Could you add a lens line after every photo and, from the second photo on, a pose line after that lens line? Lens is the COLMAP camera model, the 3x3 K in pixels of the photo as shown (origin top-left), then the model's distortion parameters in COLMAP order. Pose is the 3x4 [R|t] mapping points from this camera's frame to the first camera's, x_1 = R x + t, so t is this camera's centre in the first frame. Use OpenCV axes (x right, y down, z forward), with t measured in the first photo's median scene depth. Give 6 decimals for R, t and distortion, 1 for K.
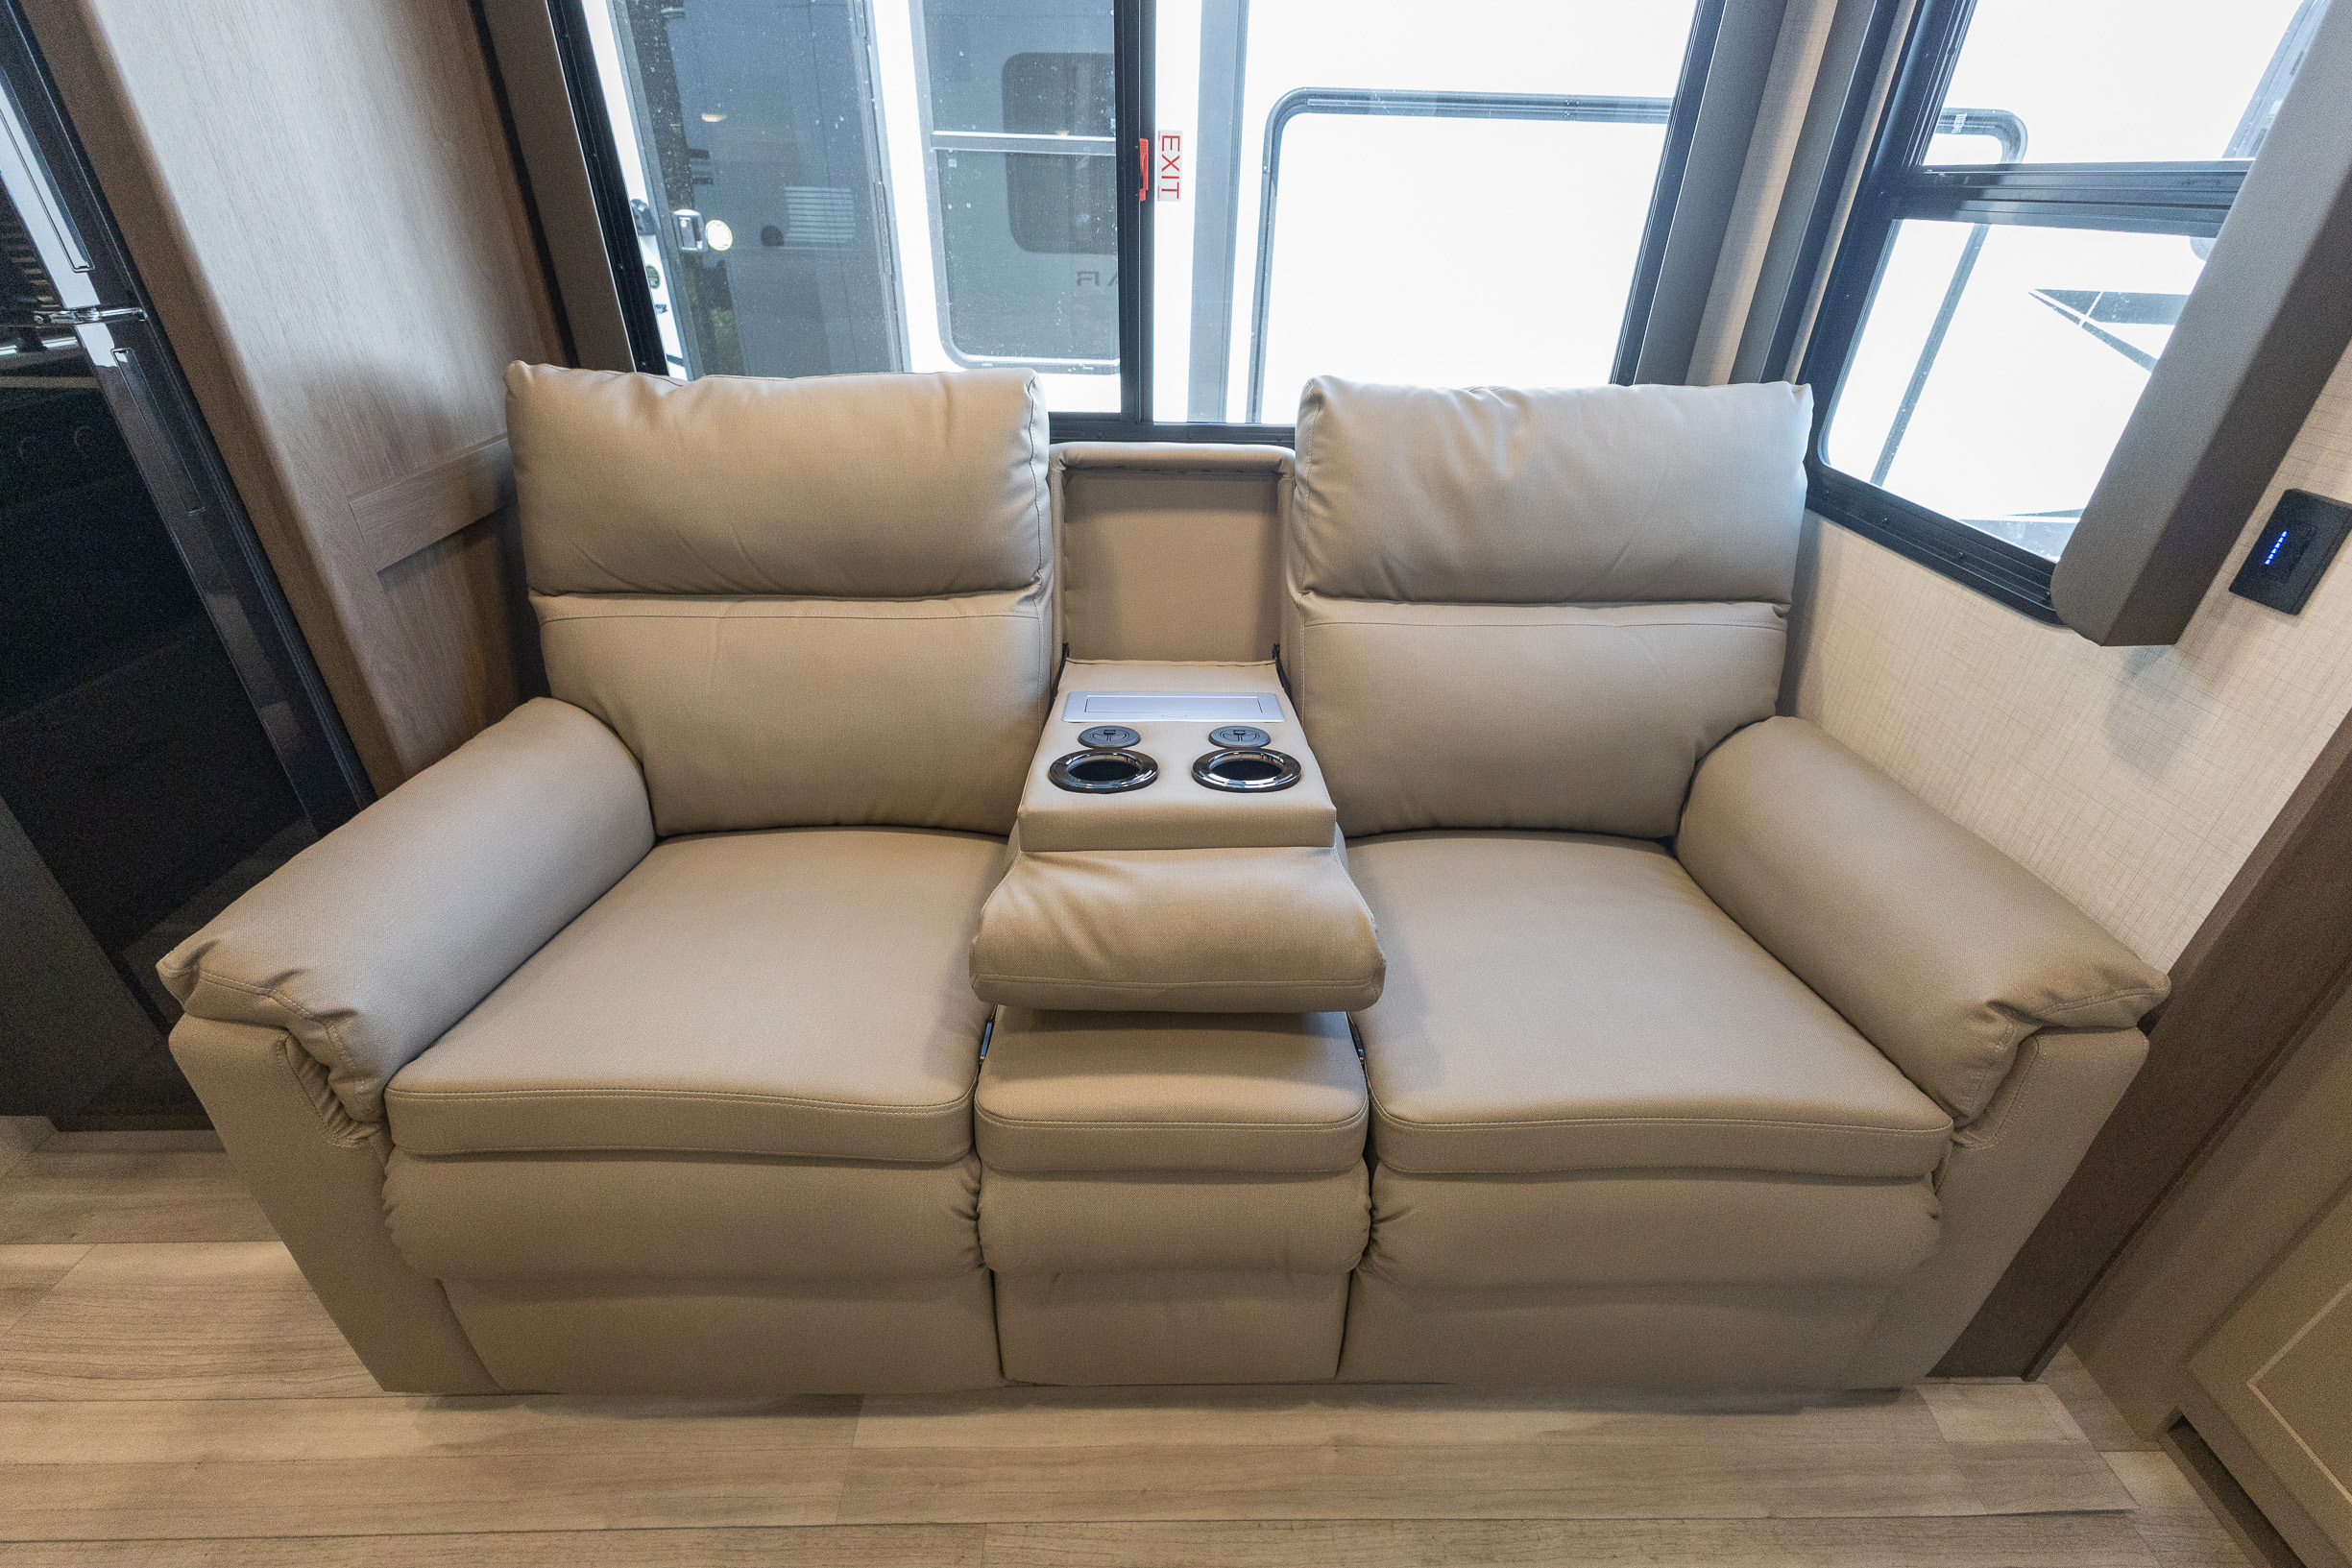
lens RADIAL K [[1027.2, 0, 1171.3], [0, 1027.2, 783.6], [0, 0, 1]] dist [0.011465, -0.001625]
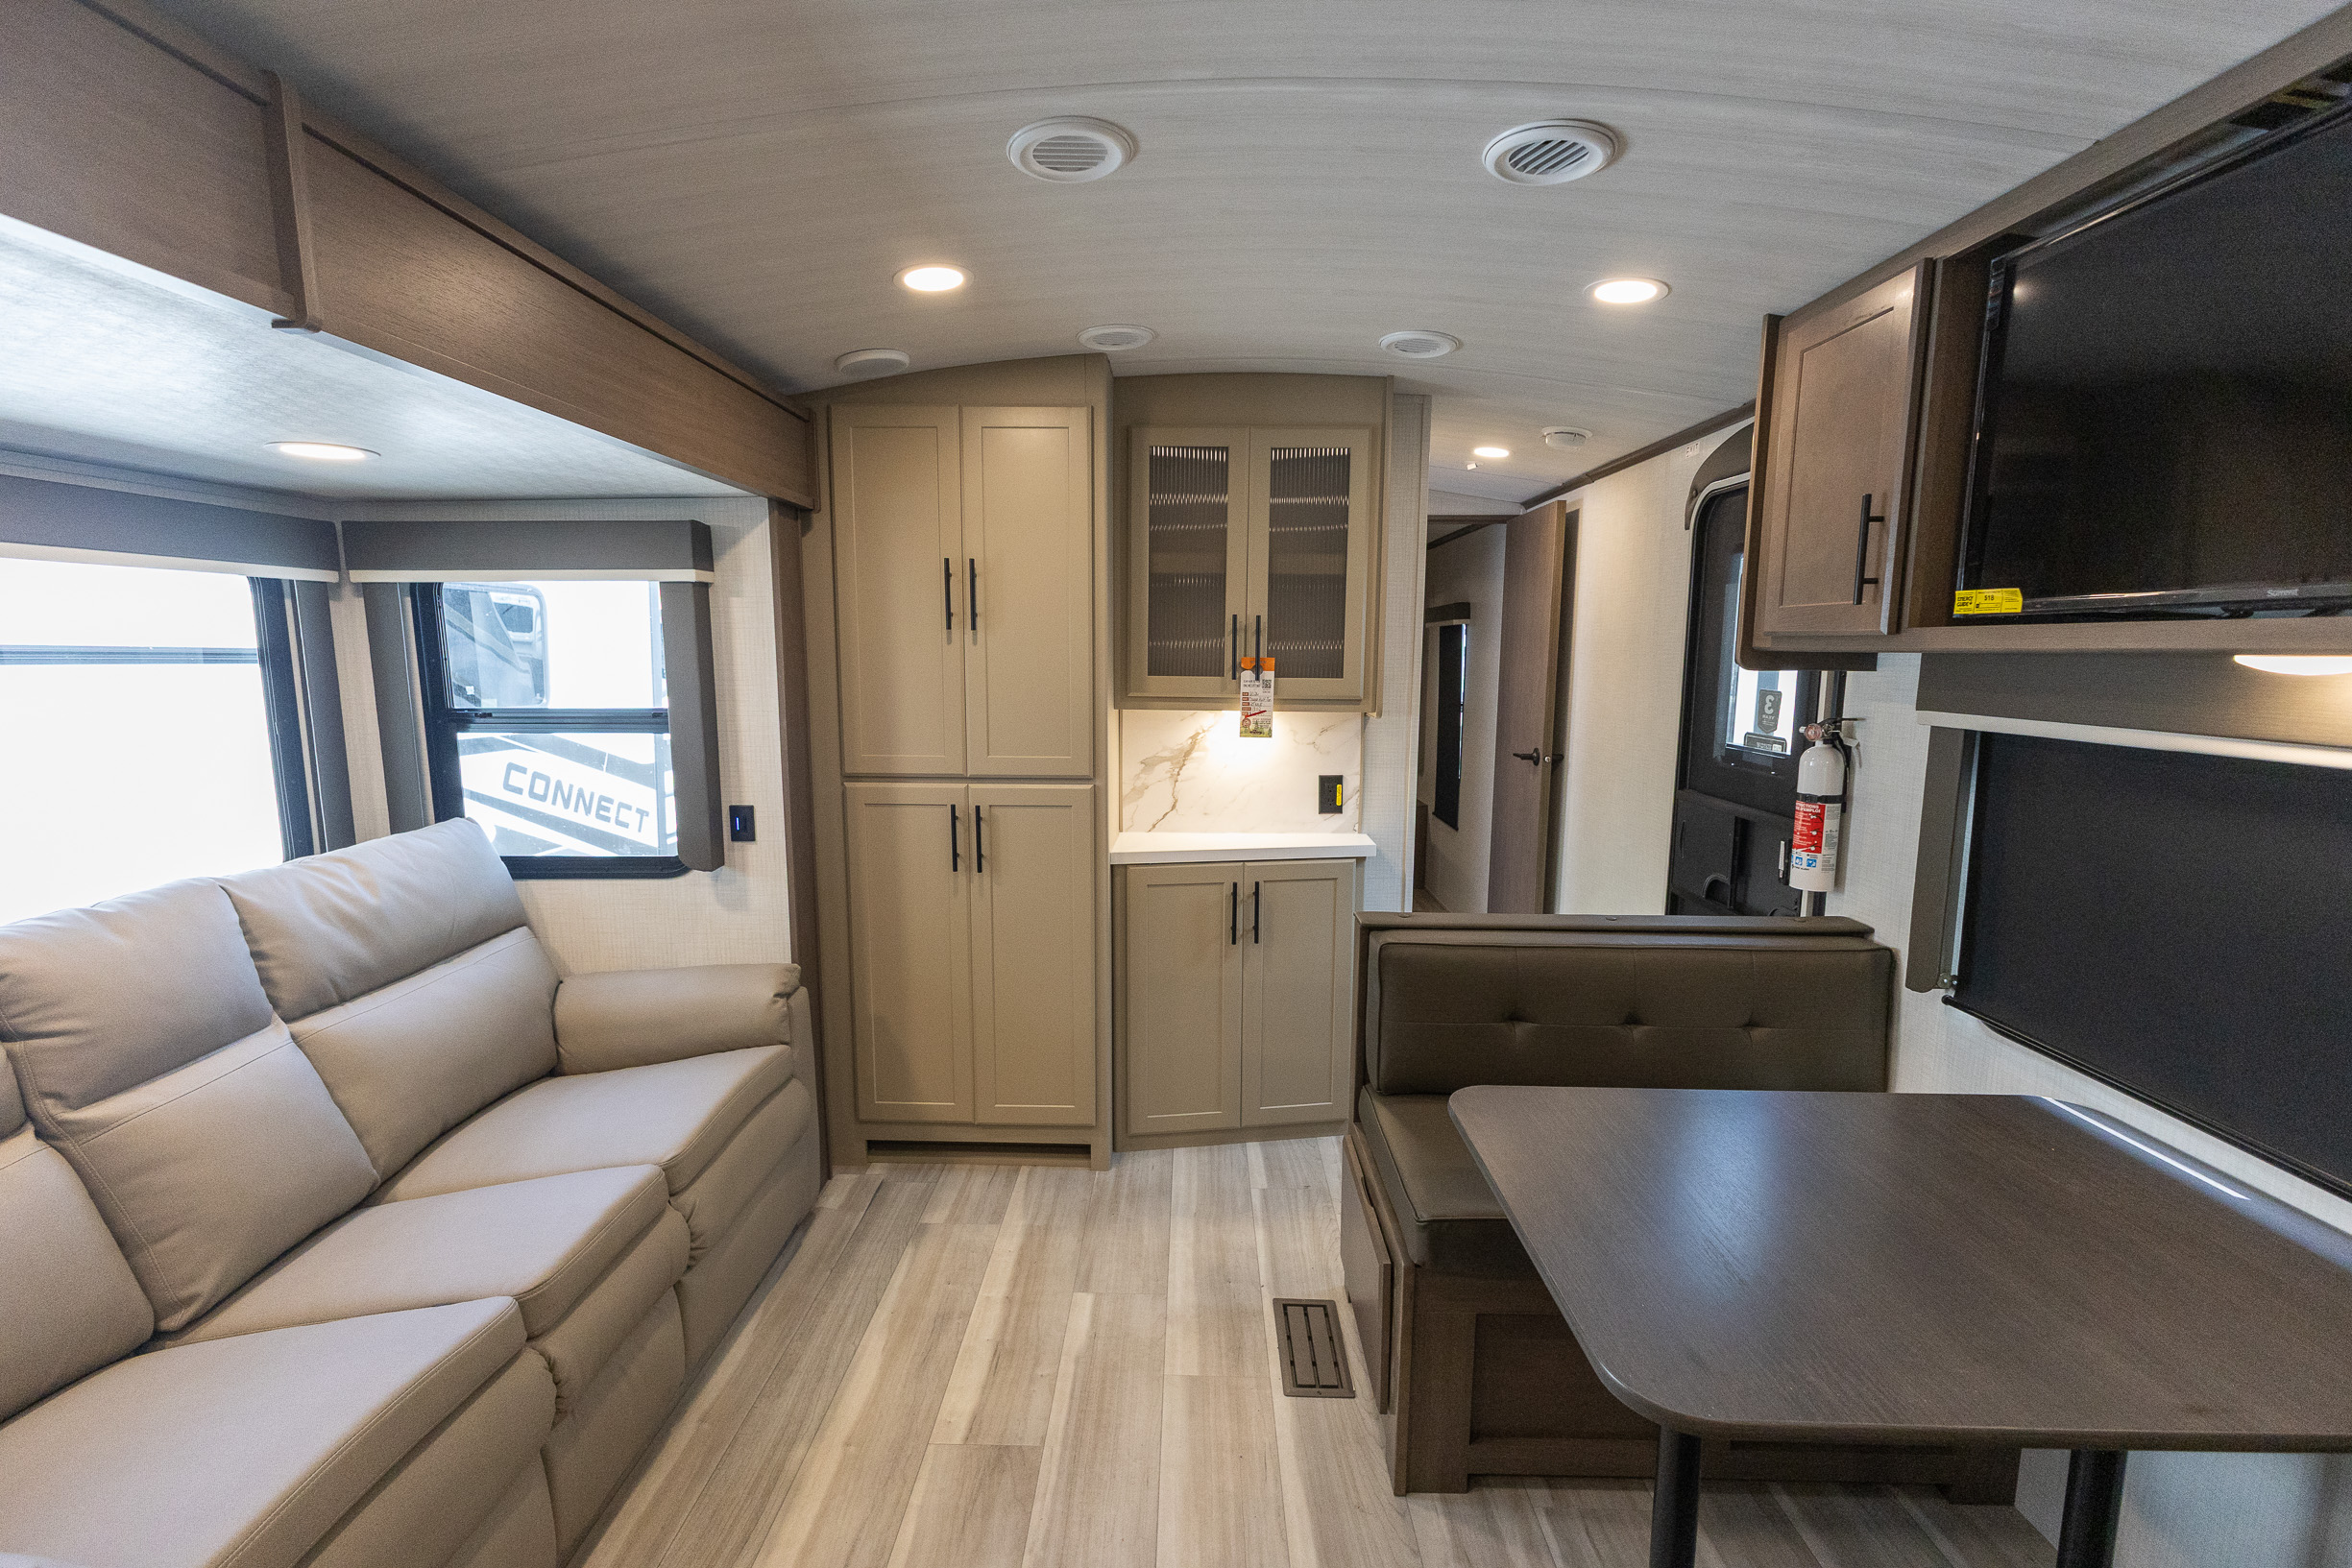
lens RADIAL K [[1027.2, 0, 1170.9], [0, 1027.2, 790.2], [0, 0, 1]] dist [0.011465, -0.001625]
pose [[0.045422, -0.158156, 0.986369, -1.112950], [0.516924, 0.848638, 0.112268, -0.000004], [-0.854826, 0.504778, 0.120301, -0.286089]]
